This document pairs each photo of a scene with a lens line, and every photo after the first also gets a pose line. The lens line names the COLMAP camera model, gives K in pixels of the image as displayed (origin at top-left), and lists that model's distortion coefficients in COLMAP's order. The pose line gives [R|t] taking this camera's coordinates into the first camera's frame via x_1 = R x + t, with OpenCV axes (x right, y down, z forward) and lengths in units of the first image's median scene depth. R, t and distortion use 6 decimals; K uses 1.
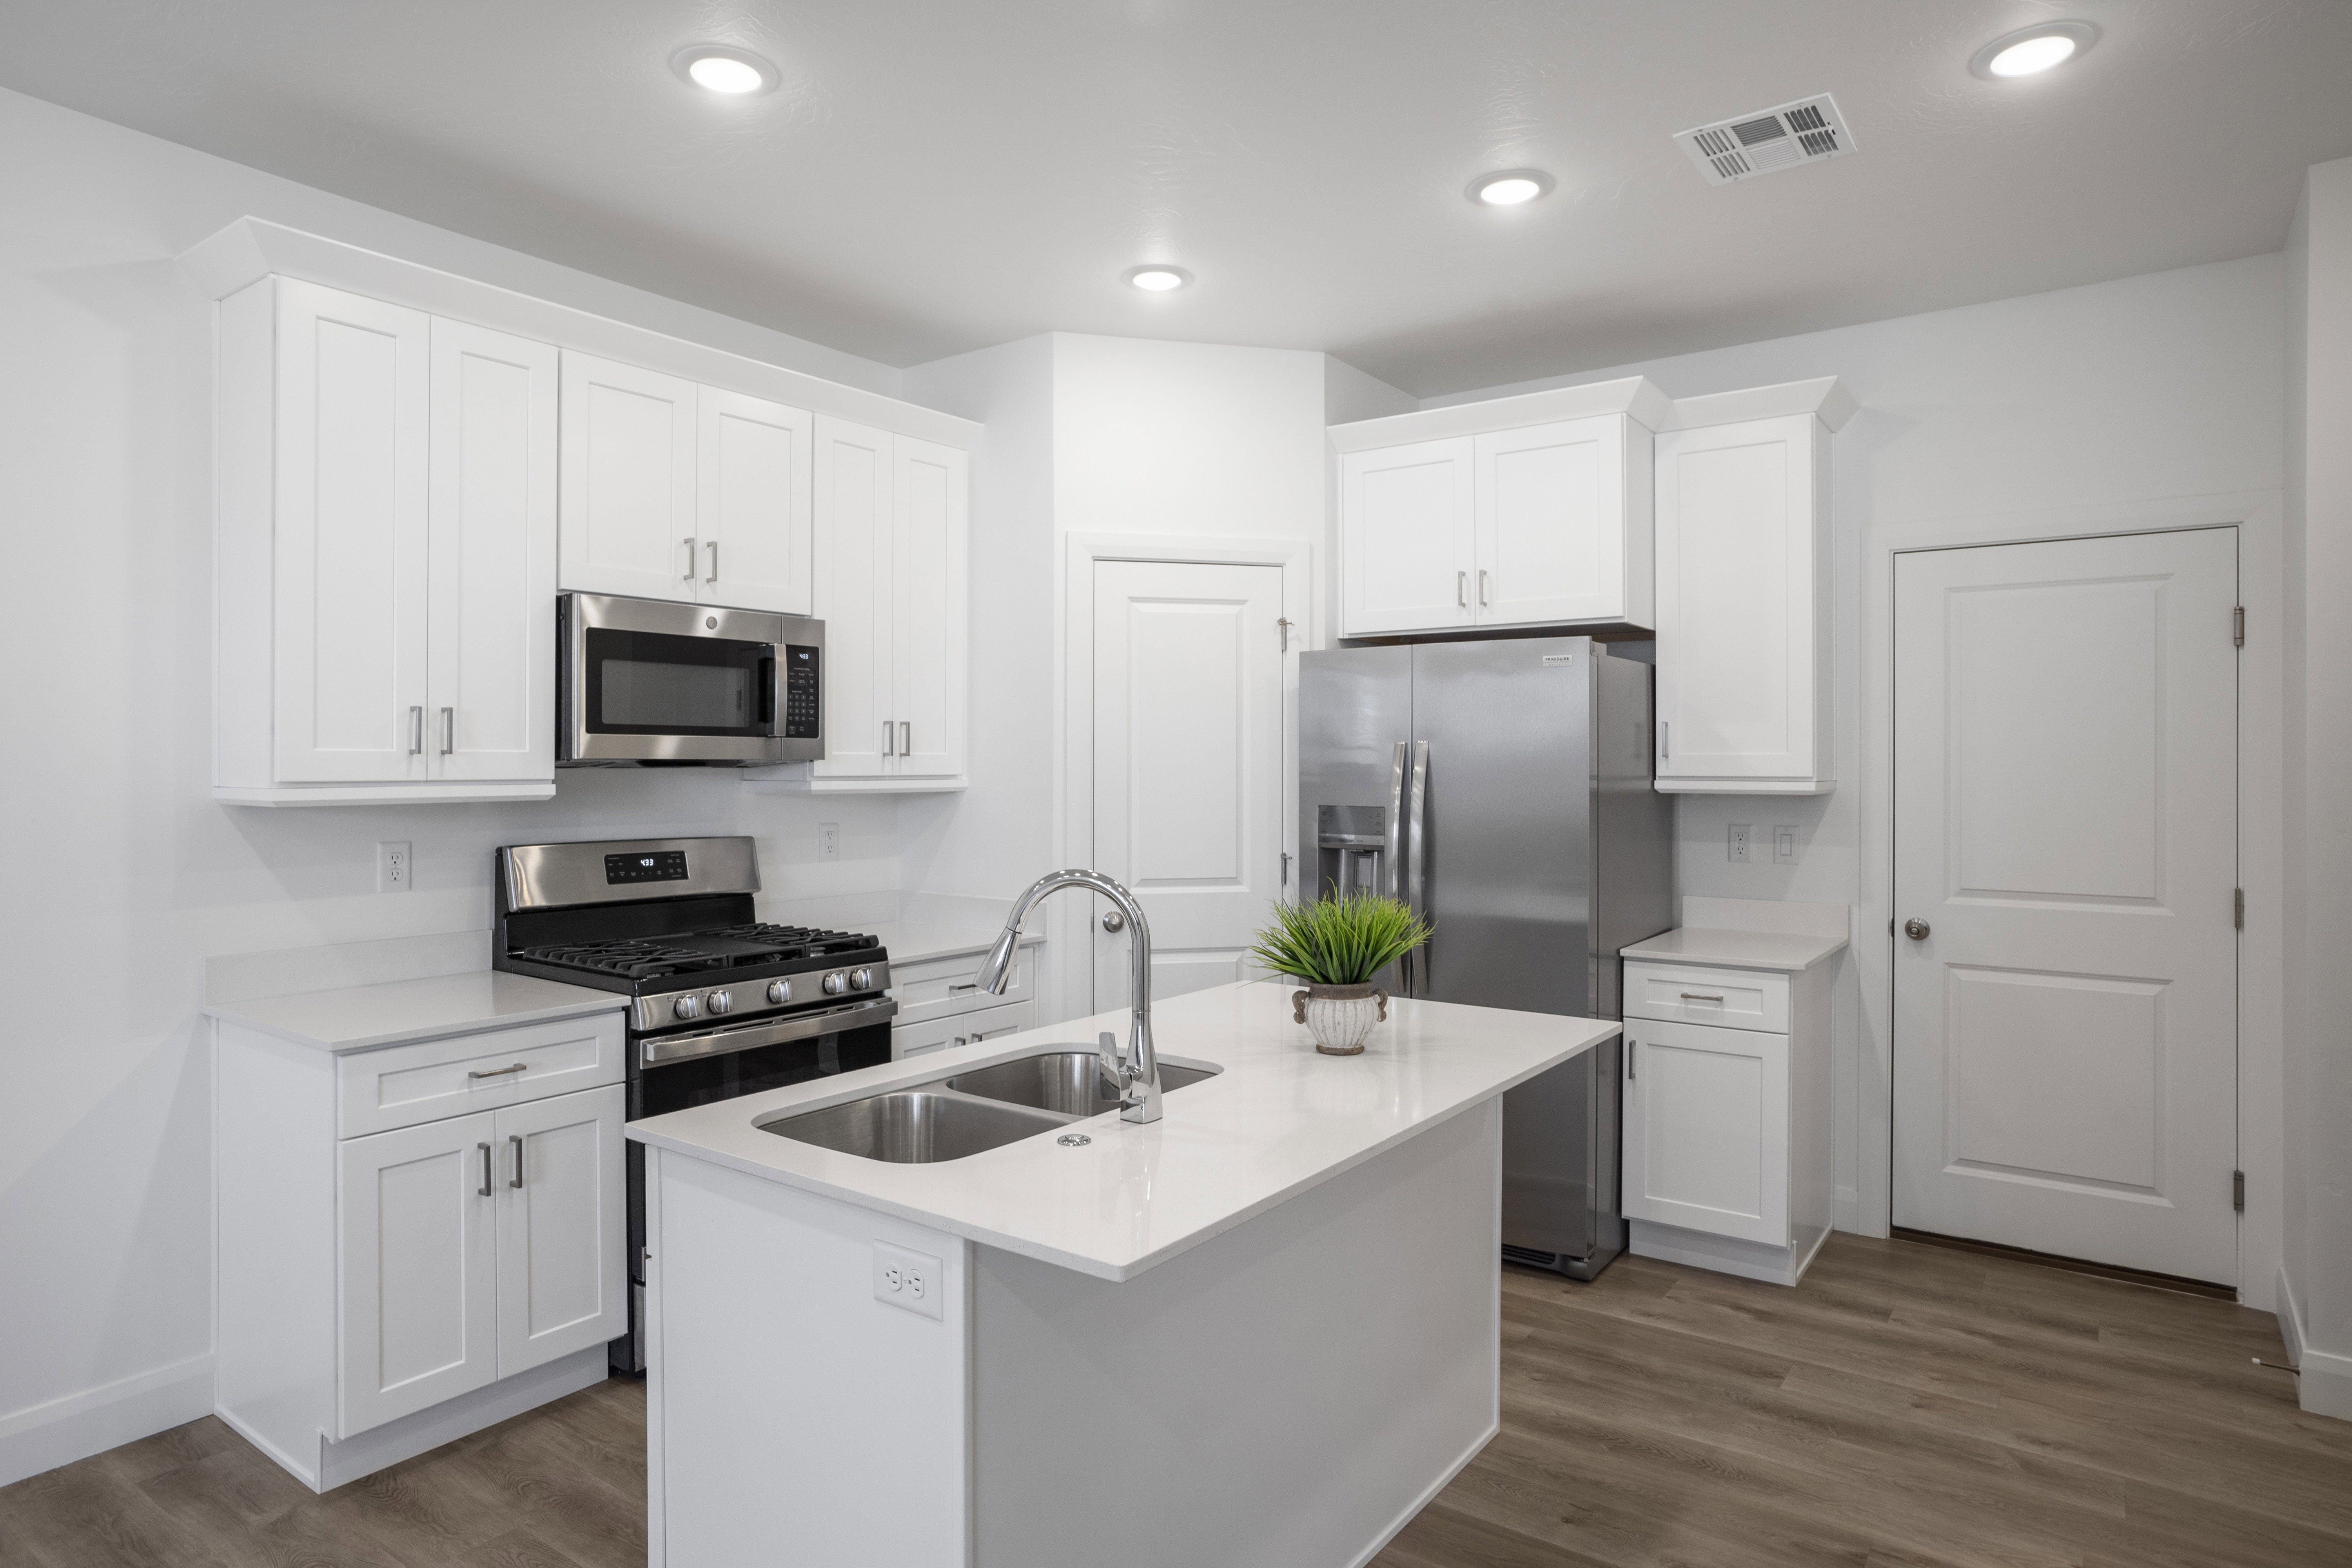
lens RADIAL K [[1385.9, 0, 1175.6], [0, 1385.9, 773.6], [0, 0, 1]] dist [-0.004791, 0.001322]
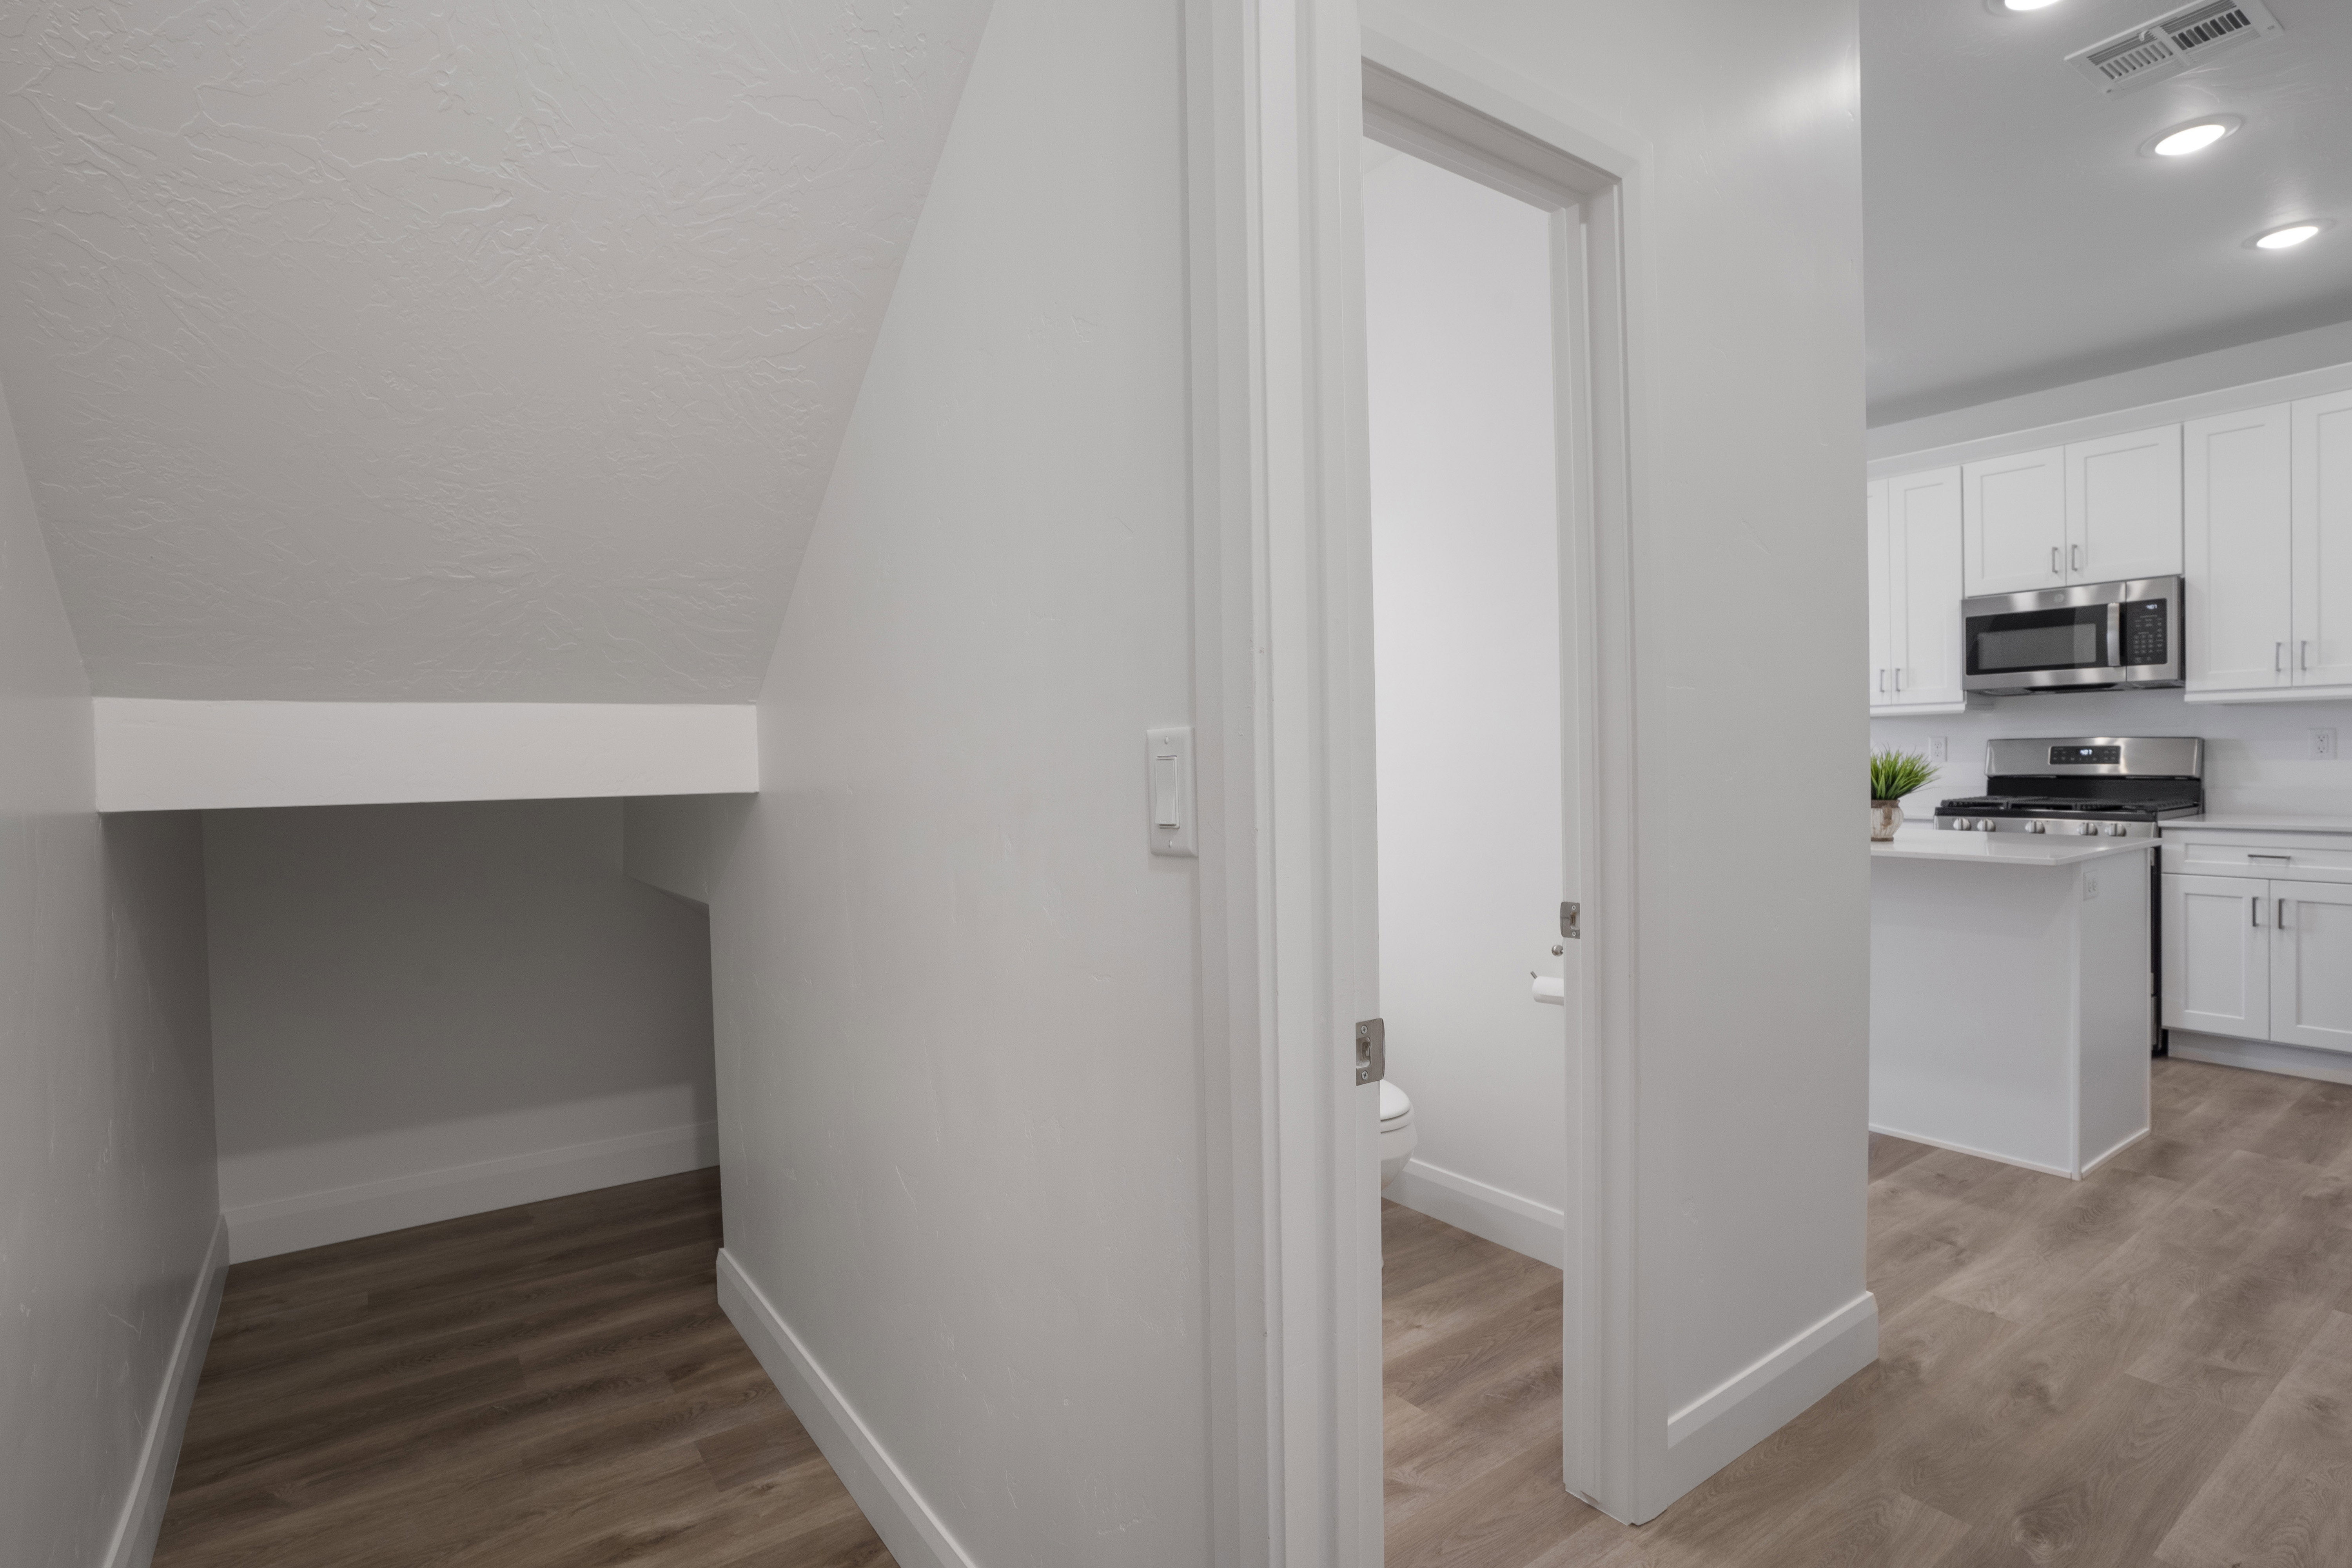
lens RADIAL K [[1164.0, 0, 1183.8], [0, 1164.0, 785.4], [0, 0, 1]] dist [-0.051830, 0.017085]
pose [[-0.335815, 0.012708, -0.941842, 1.233886], [-0.001832, 0.999898, 0.014144, 0.089614], [0.941926, 0.006475, -0.335758, 0.488261]]
